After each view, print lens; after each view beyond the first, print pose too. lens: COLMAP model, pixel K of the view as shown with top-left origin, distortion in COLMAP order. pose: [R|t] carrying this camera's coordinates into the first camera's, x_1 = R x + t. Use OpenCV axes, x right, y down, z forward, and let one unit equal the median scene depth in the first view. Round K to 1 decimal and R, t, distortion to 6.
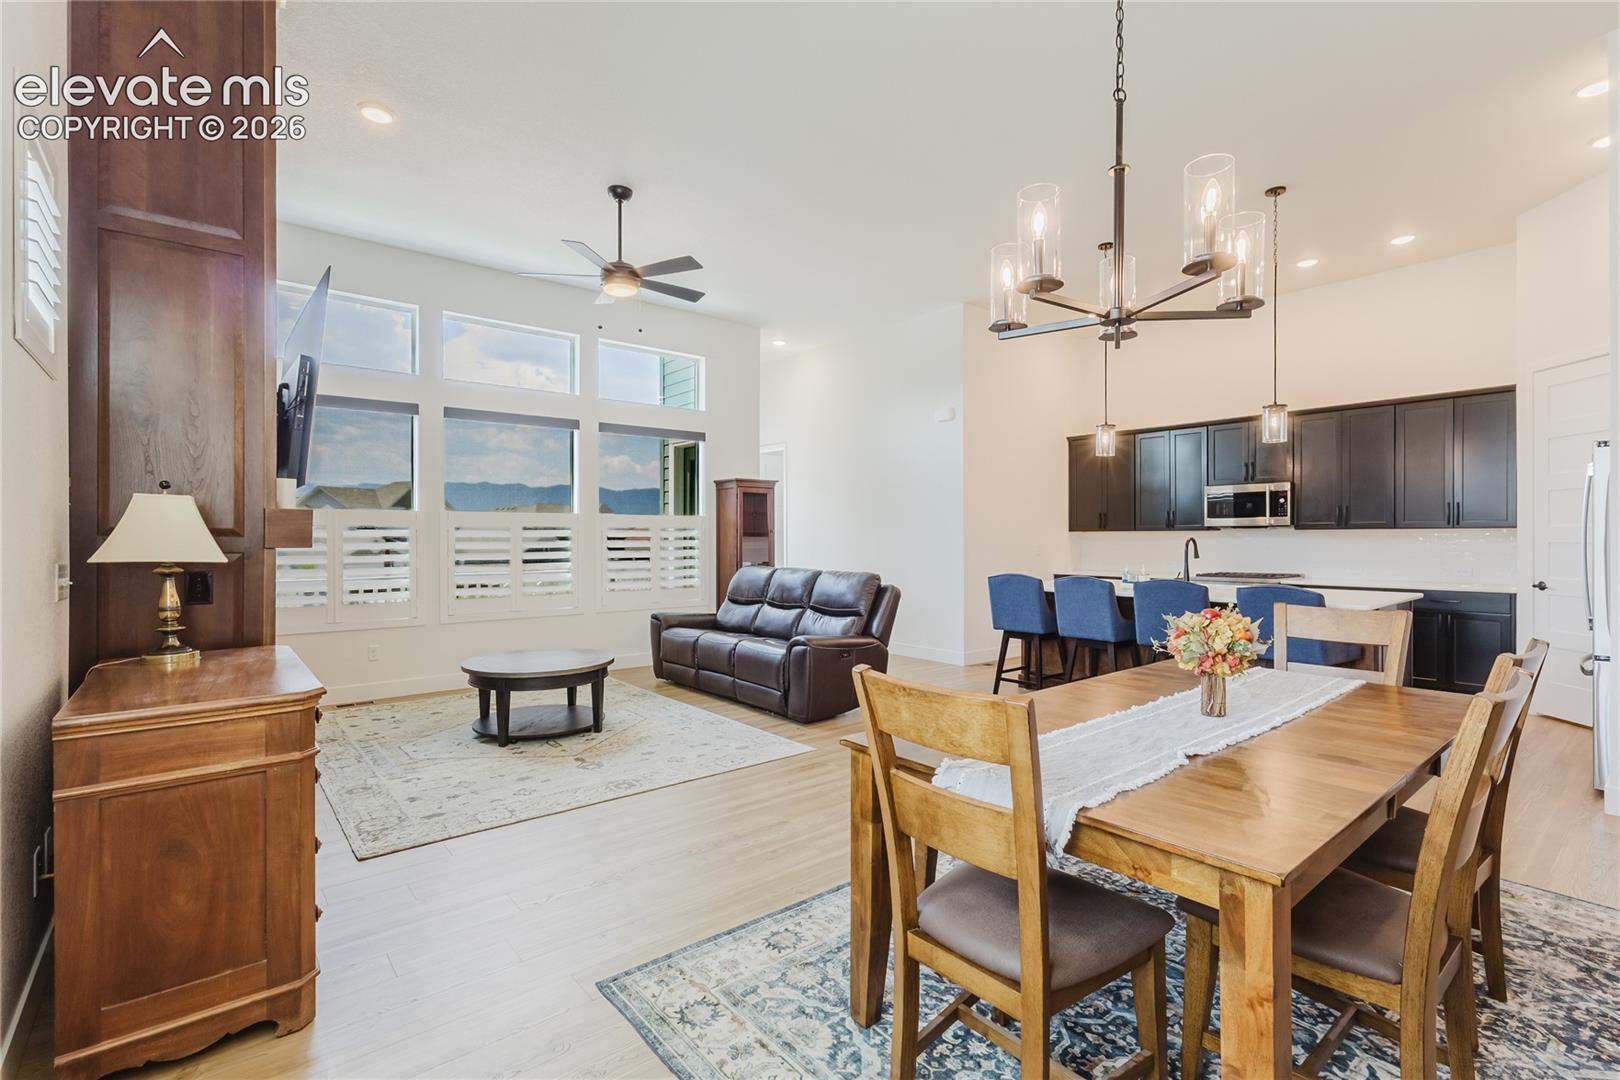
lens RADIAL K [[740.5, 0, 815.1], [0, 740.5, 542.6], [0, 0, 1]] dist [-0.001578, 0.002291]
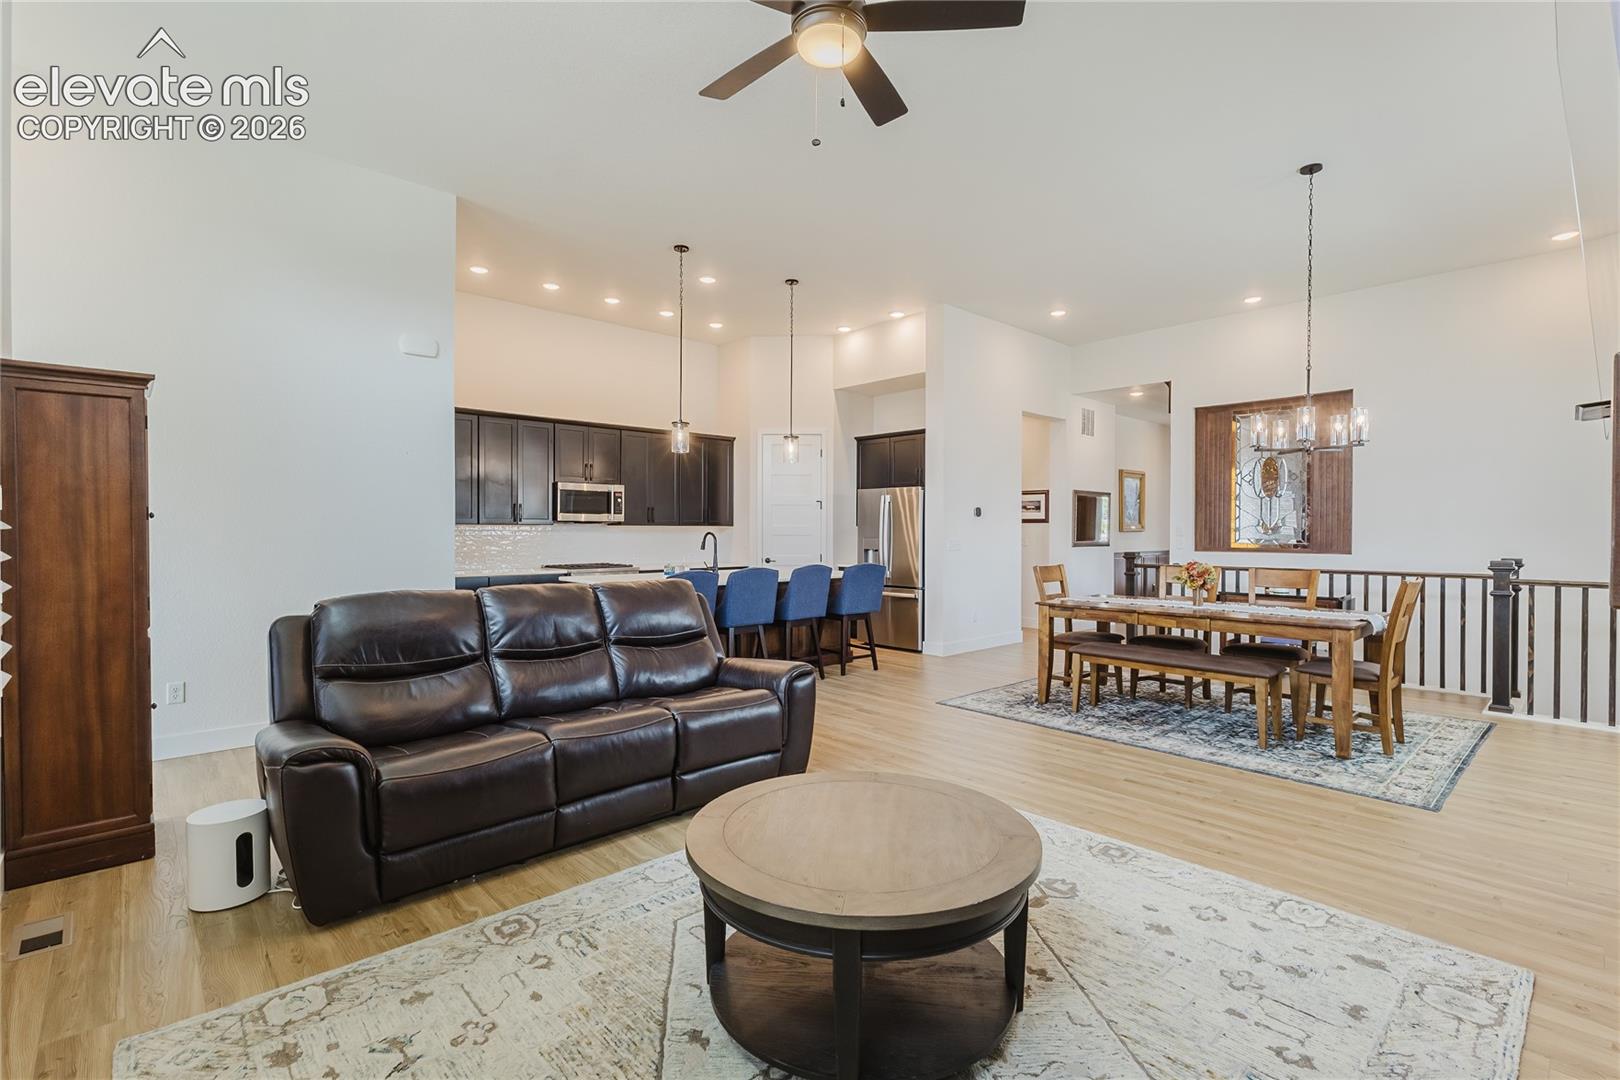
lens RADIAL K [[740.5, 0, 821.6], [0, 740.5, 536.0], [0, 0, 1]] dist [-0.001578, 0.002291]
pose [[-0.060764, -0.005104, 0.998139, -0.679988], [0.008089, 0.999952, 0.005606, -0.004926], [-0.998119, 0.008415, -0.060720, 0.911420]]
